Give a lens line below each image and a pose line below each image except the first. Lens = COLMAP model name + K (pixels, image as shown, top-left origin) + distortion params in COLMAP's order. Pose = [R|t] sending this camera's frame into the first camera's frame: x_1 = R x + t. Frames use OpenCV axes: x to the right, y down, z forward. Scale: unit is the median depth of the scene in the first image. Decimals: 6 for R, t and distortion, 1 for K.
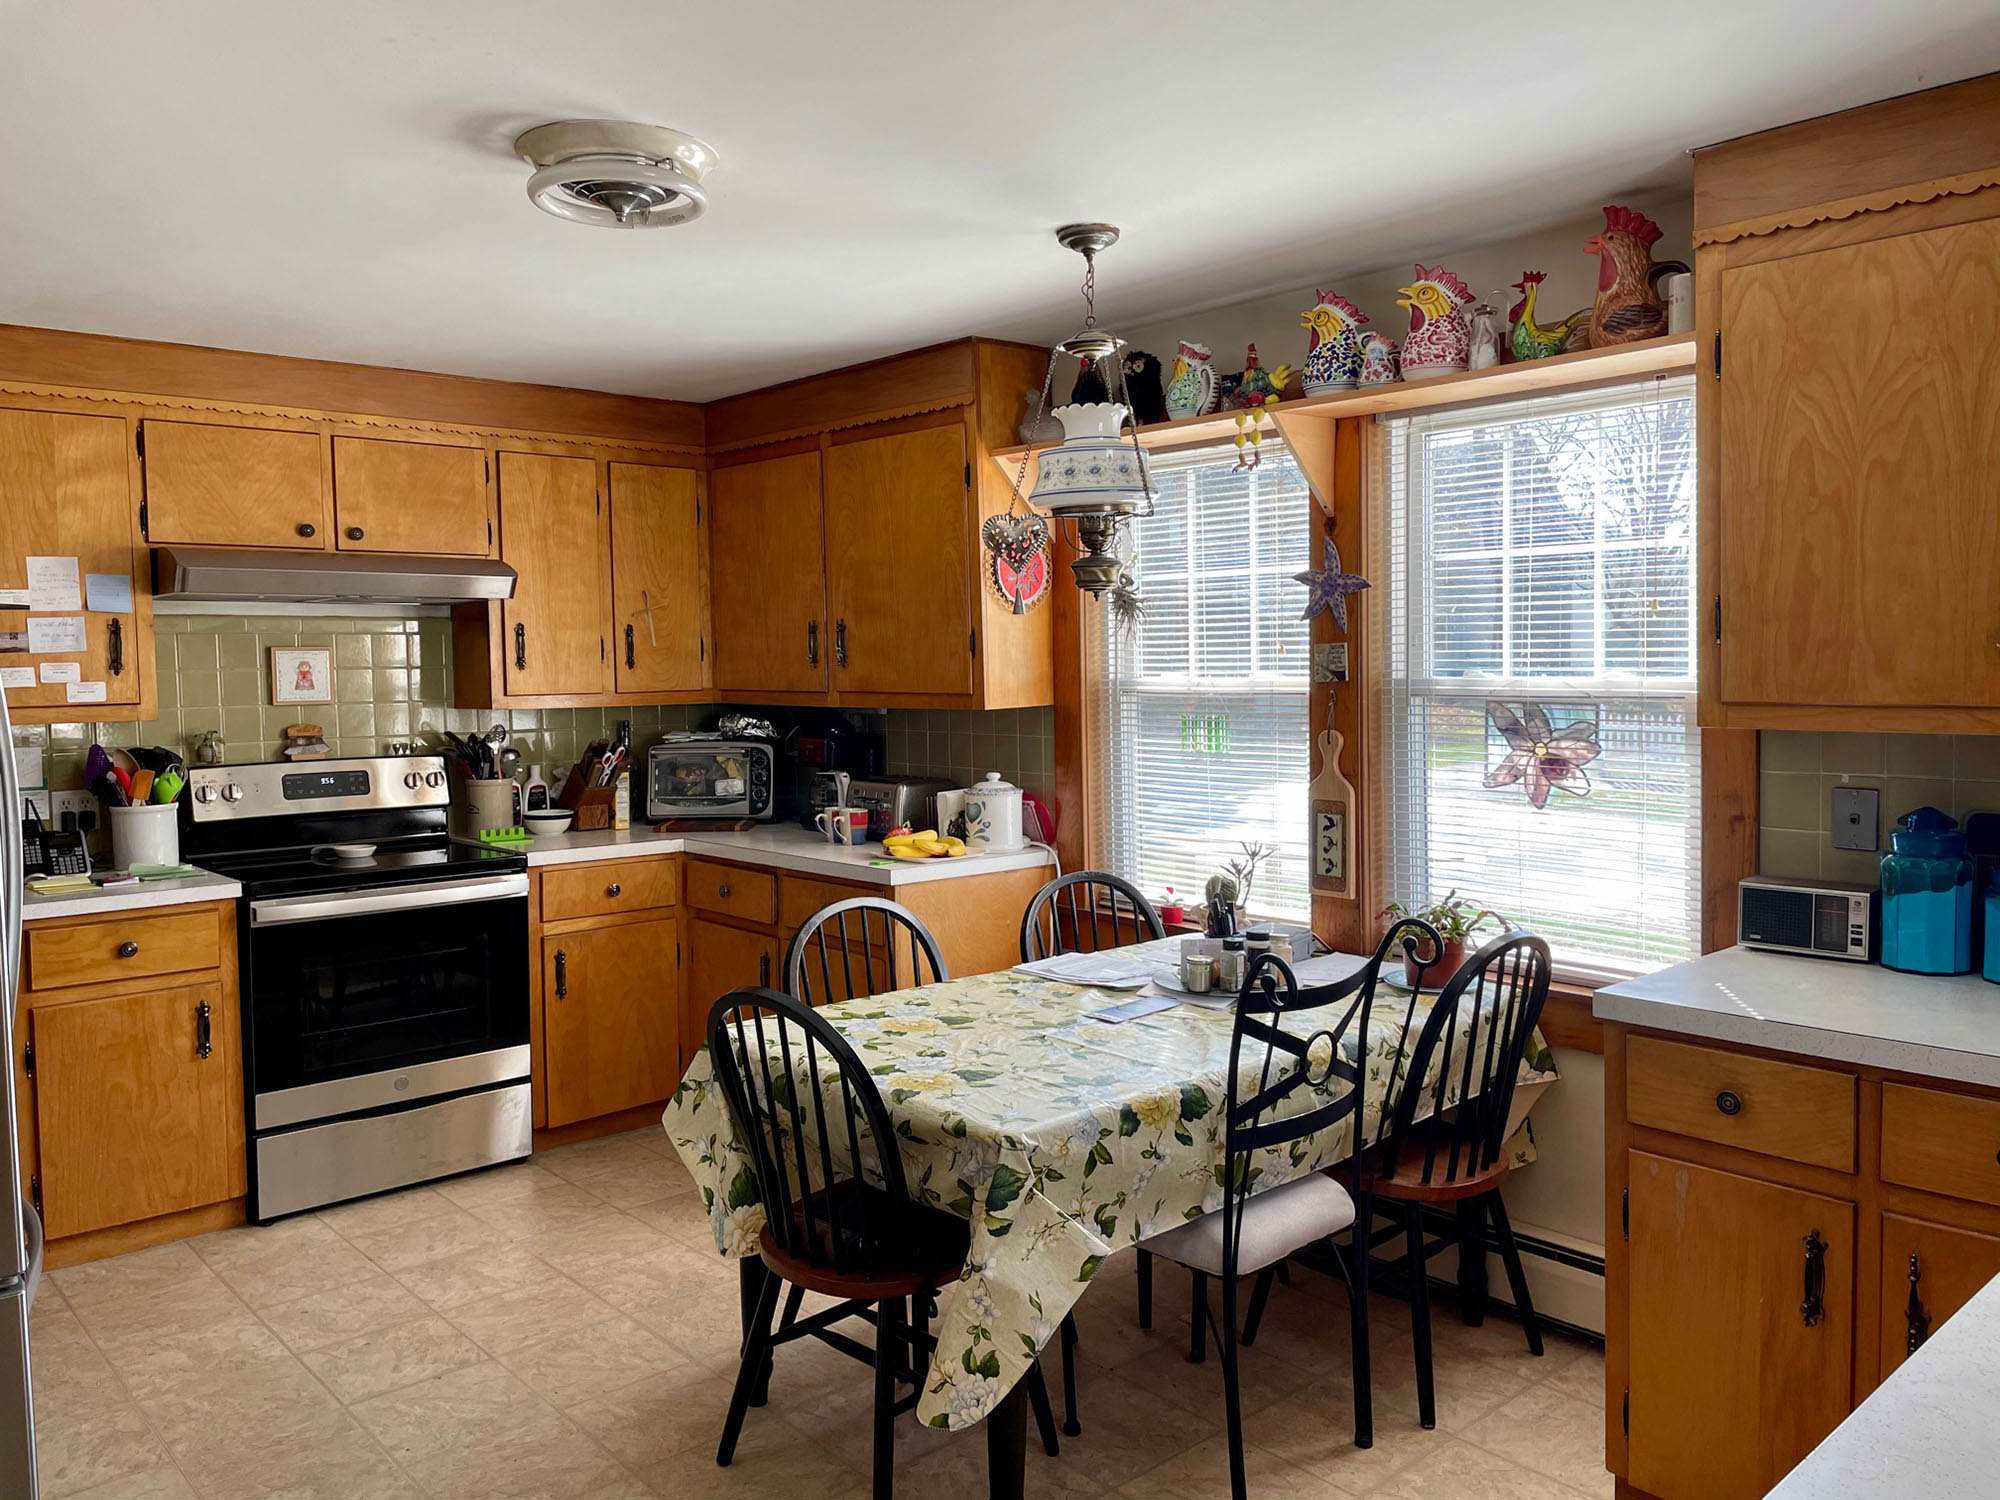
lens RADIAL K [[1505.1, 0, 997.3], [0, 1505.1, 750.8], [0, 0, 1]] dist [0.026358, -0.015899]
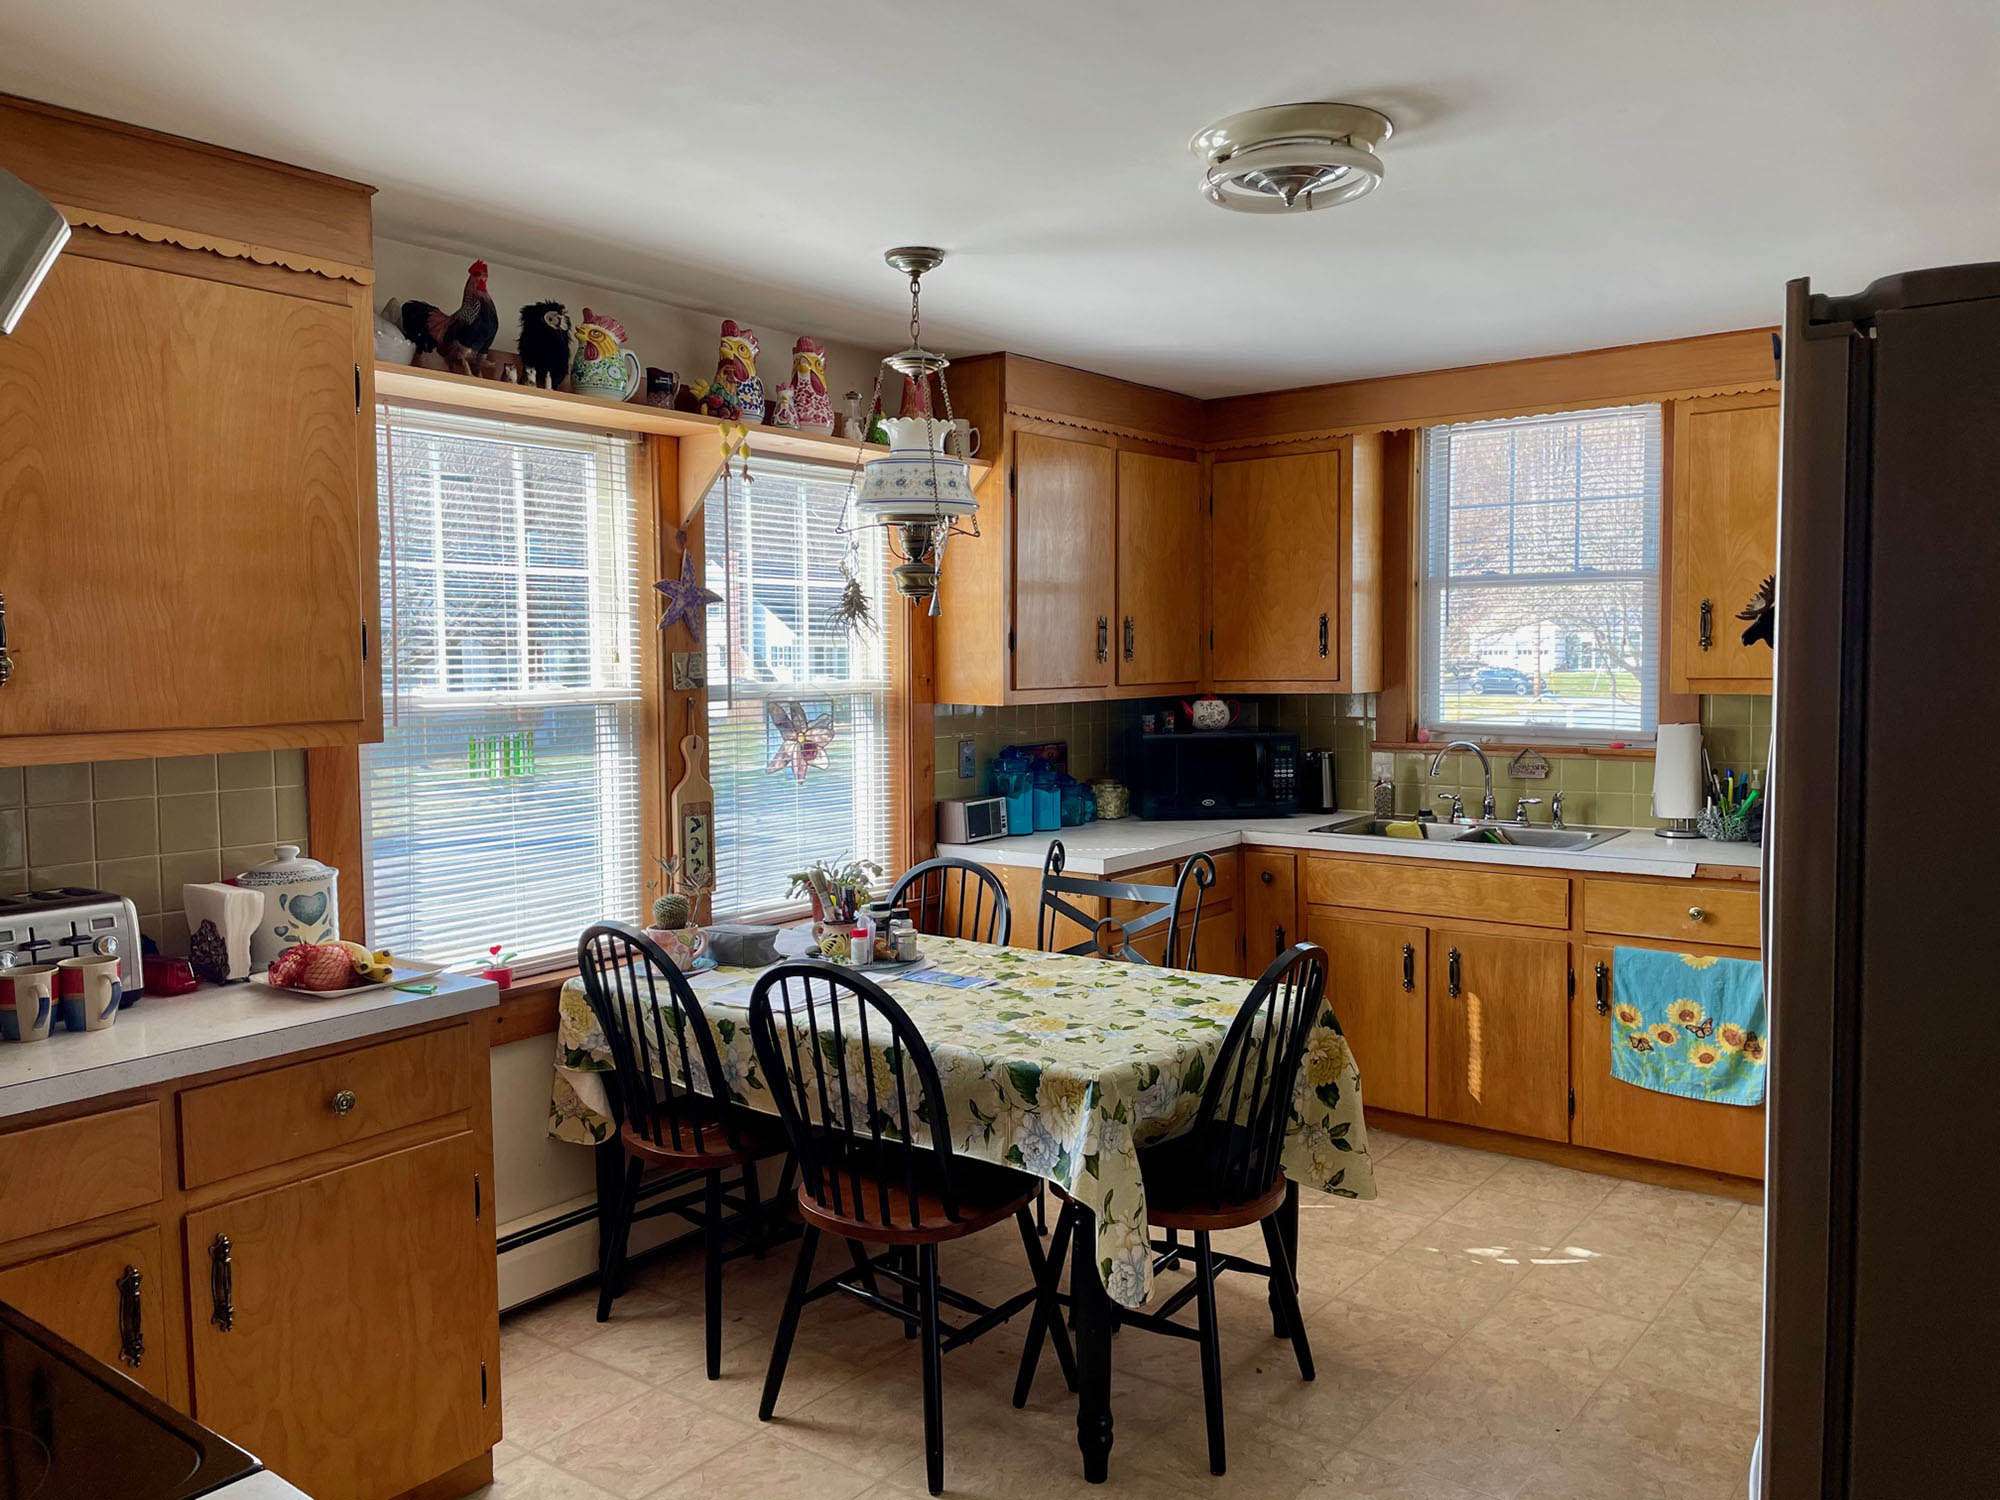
lens RADIAL K [[1505.1, 0, 996.2], [0, 1505.1, 743.8], [0, 0, 1]] dist [0.026358, -0.015899]
pose [[-0.193363, -0.041081, 0.980267, -0.844420], [0.077689, 0.995345, 0.057038, -0.051188], [-0.978047, 0.087185, -0.189271, 0.995458]]
